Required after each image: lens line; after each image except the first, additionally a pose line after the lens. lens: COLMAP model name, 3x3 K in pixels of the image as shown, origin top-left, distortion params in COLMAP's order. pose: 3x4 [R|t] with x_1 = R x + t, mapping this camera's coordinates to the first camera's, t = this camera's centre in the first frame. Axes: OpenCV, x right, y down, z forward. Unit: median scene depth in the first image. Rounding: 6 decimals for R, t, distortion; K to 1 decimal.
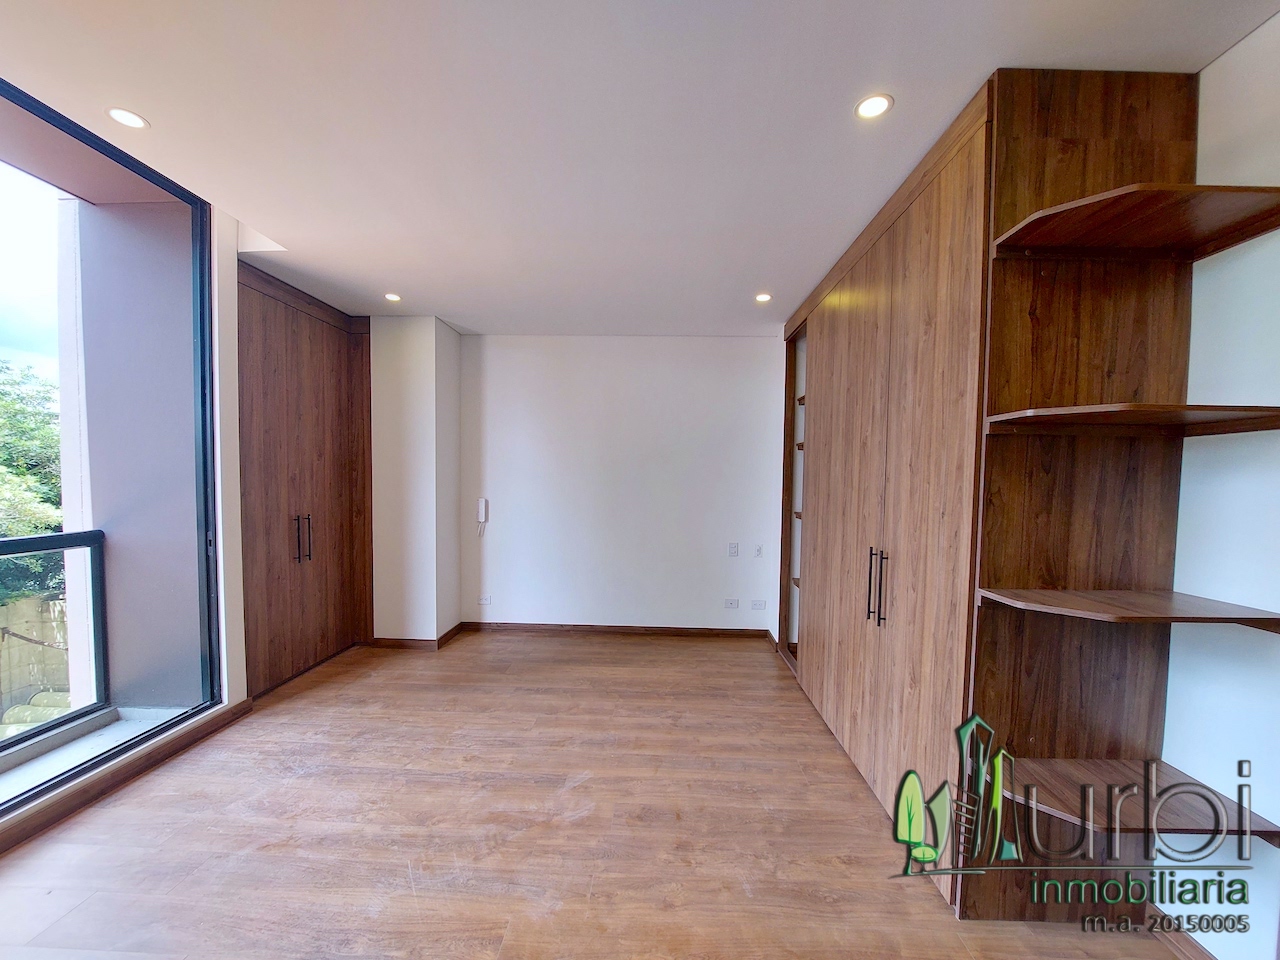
lens RADIAL K [[508.8, 0, 645.6], [0, 508.8, 504.1], [0, 0, 1]] dist [-0.013305, -0.004495]
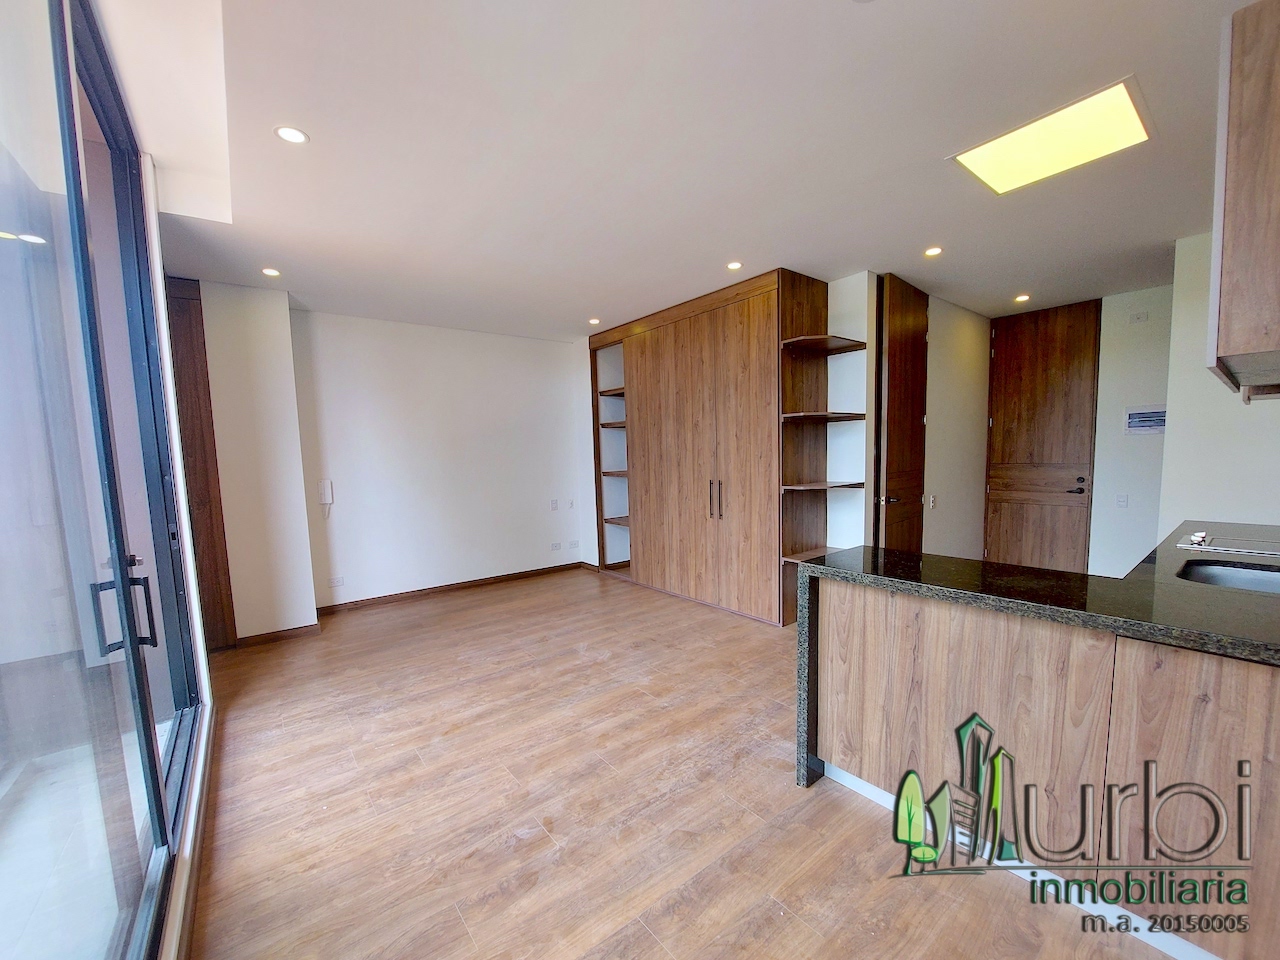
lens RADIAL K [[508.8, 0, 645.6], [0, 508.8, 504.1], [0, 0, 1]] dist [-0.013305, -0.004495]
pose [[0.763595, -0.102492, 0.637509, -0.850367], [0.073546, 0.994702, 0.071825, 0.018444], [-0.641493, -0.007959, 0.767088, -0.269980]]
